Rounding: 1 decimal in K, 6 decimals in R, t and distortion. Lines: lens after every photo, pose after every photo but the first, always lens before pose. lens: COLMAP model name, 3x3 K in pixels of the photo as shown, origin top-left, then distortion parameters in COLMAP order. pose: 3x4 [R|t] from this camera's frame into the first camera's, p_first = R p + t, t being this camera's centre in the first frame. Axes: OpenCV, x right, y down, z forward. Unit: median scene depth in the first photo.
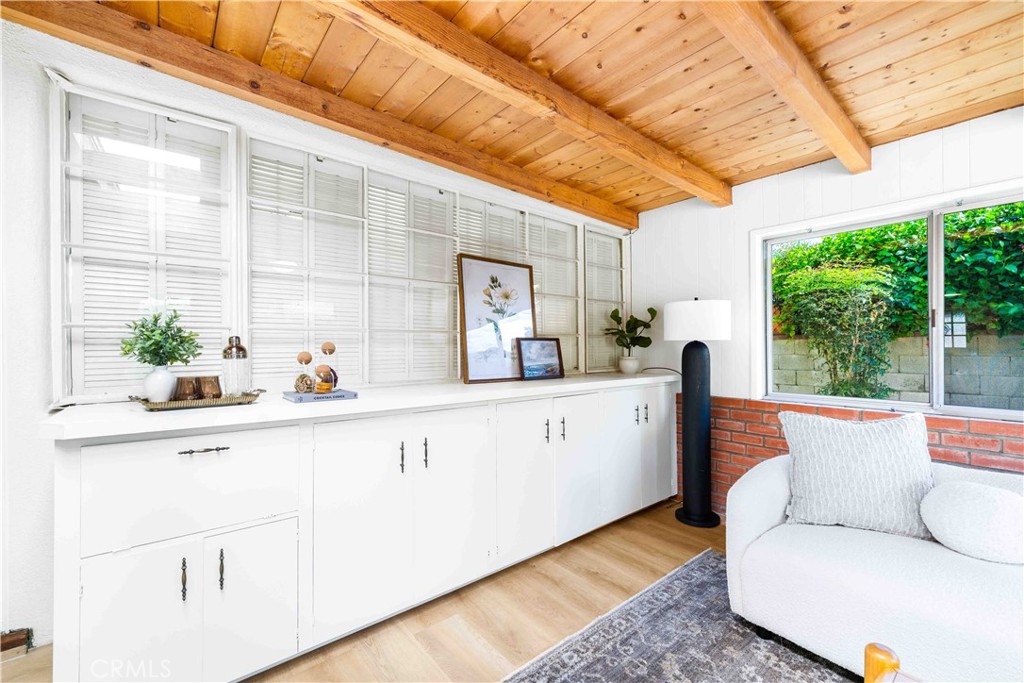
lens RADIAL K [[421.7, 0, 510.3], [0, 421.7, 345.8], [0, 0, 1]] dist [0.000490, -0.000407]
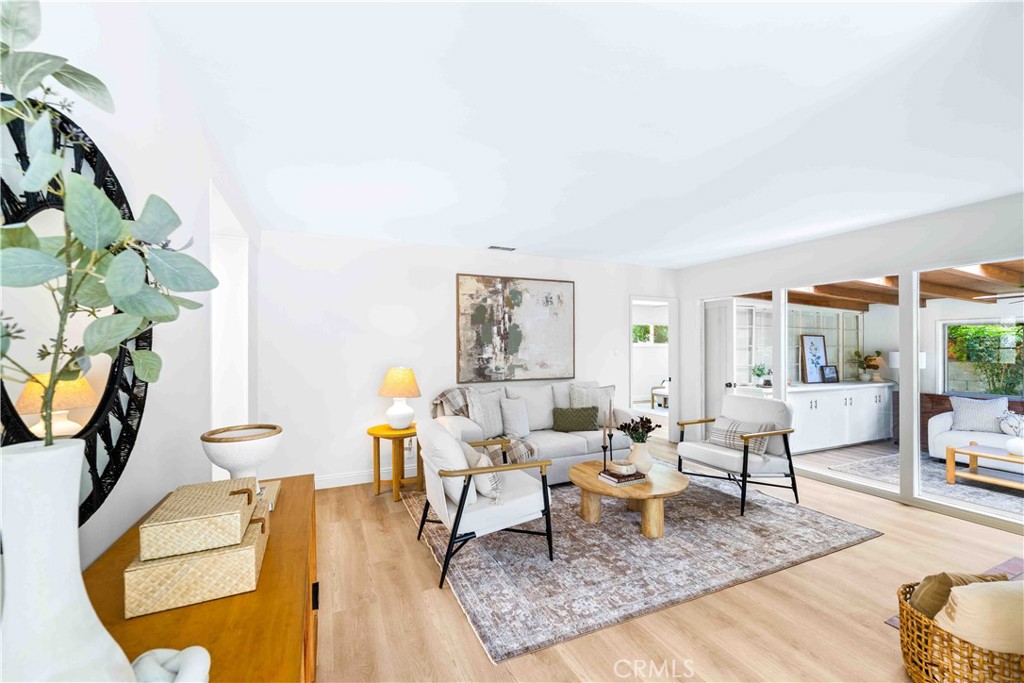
lens RADIAL K [[414.6, 0, 510.2], [0, 414.6, 349.5], [0, 0, 1]] dist [-0.000703, -0.000114]
pose [[0.965606, 0.005452, -0.259951, -1.100006], [-0.004947, 0.999984, 0.002598, -0.111150], [0.259961, -0.001222, 0.965618, -1.809705]]
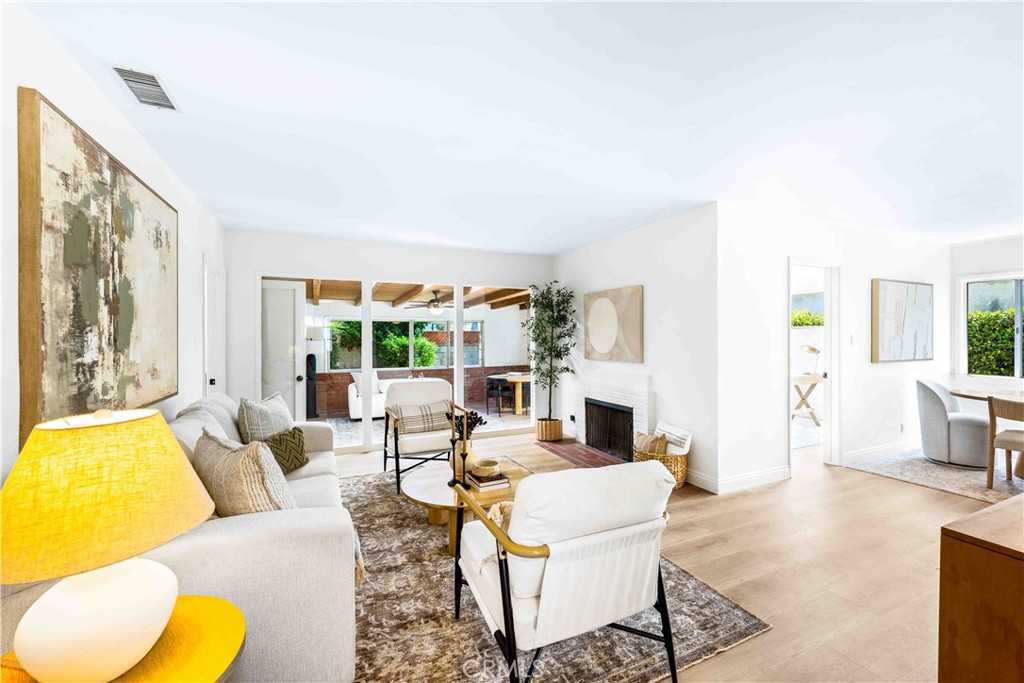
lens RADIAL K [[421.7, 0, 510.3], [0, 421.7, 345.8], [0, 0, 1]] dist [0.000490, -0.000407]
pose [[0.256074, -0.017658, 0.966496, -1.998272], [0.008214, 0.999837, 0.016091, -0.103407], [-0.966622, 0.003819, 0.256177, -1.027196]]
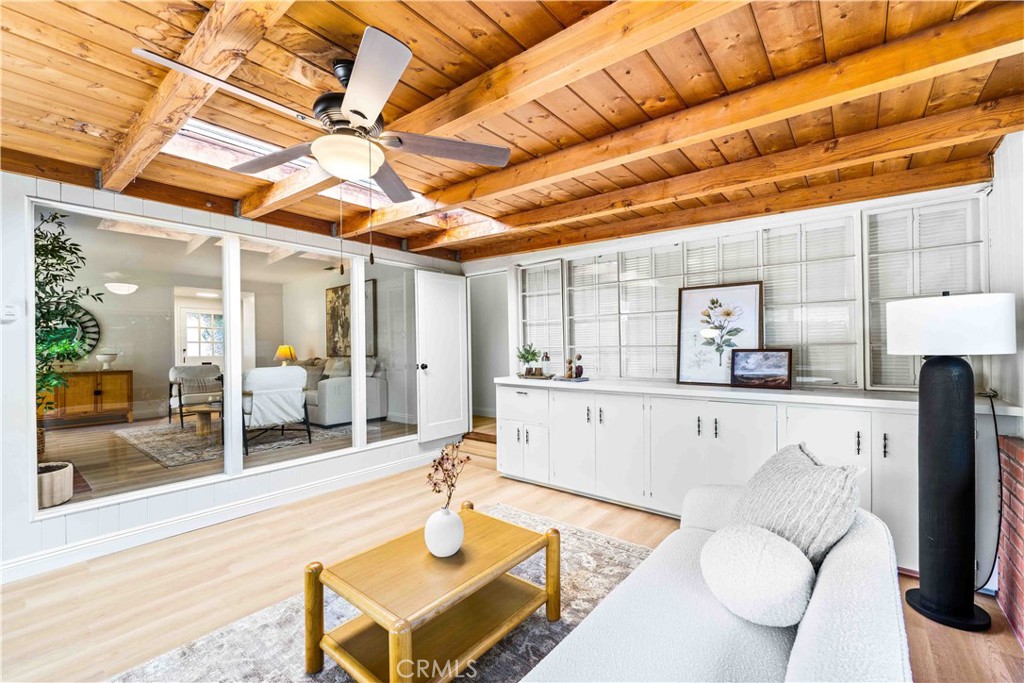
lens RADIAL K [[421.7, 0, 510.3], [0, 421.7, 345.8], [0, 0, 1]] dist [0.000490, -0.000407]
pose [[0.201123, -0.002059, -0.979564, 0.996896], [0.010909, 0.999940, 0.000138, -0.034797], [0.979505, -0.010714, 0.201134, 0.168534]]
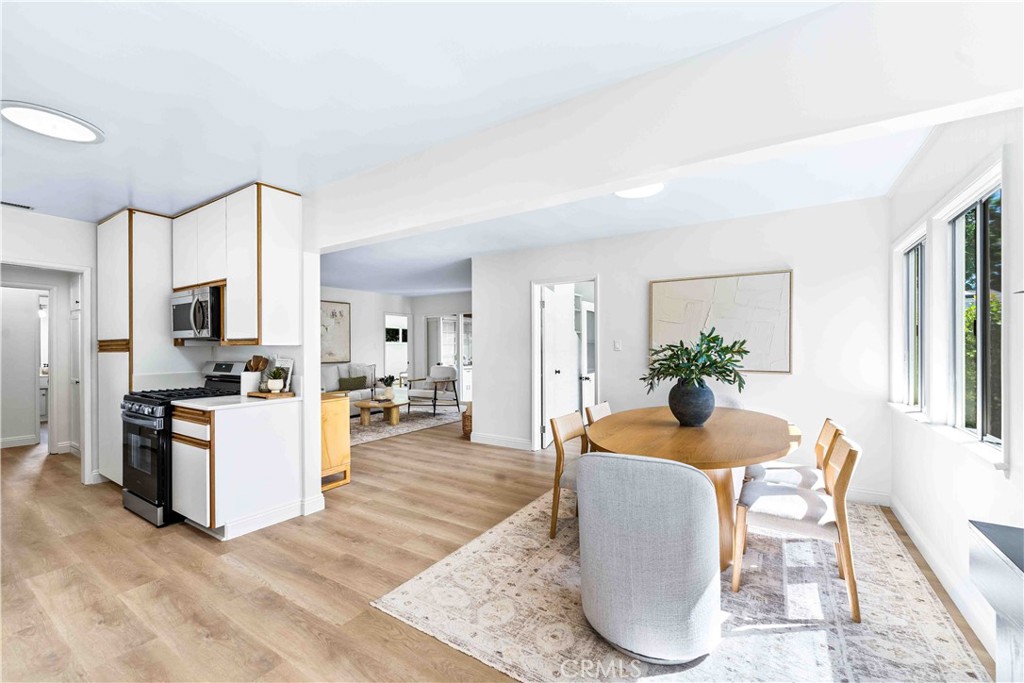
lens RADIAL K [[414.6, 0, 510.2], [0, 414.6, 349.5], [0, 0, 1]] dist [-0.000703, -0.000114]
pose [[0.951784, -0.000005, 0.306770, -1.118353], [-0.000359, 0.999999, 0.001130, -0.077581], [-0.306769, -0.001185, 0.951783, -3.101416]]
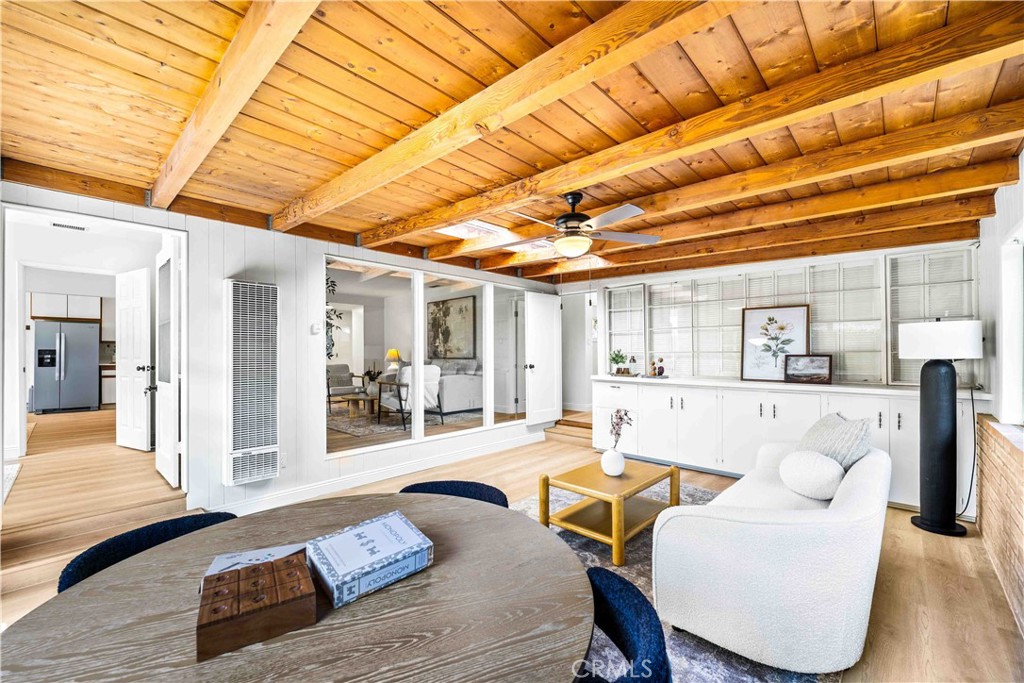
lens RADIAL K [[414.6, 0, 510.2], [0, 414.6, 349.5], [0, 0, 1]] dist [-0.000703, -0.000114]
pose [[0.132281, -0.003879, -0.991205, 1.358874], [0.003120, 0.999989, -0.003497, -0.035999], [0.991207, -0.002630, 0.132292, -0.202072]]
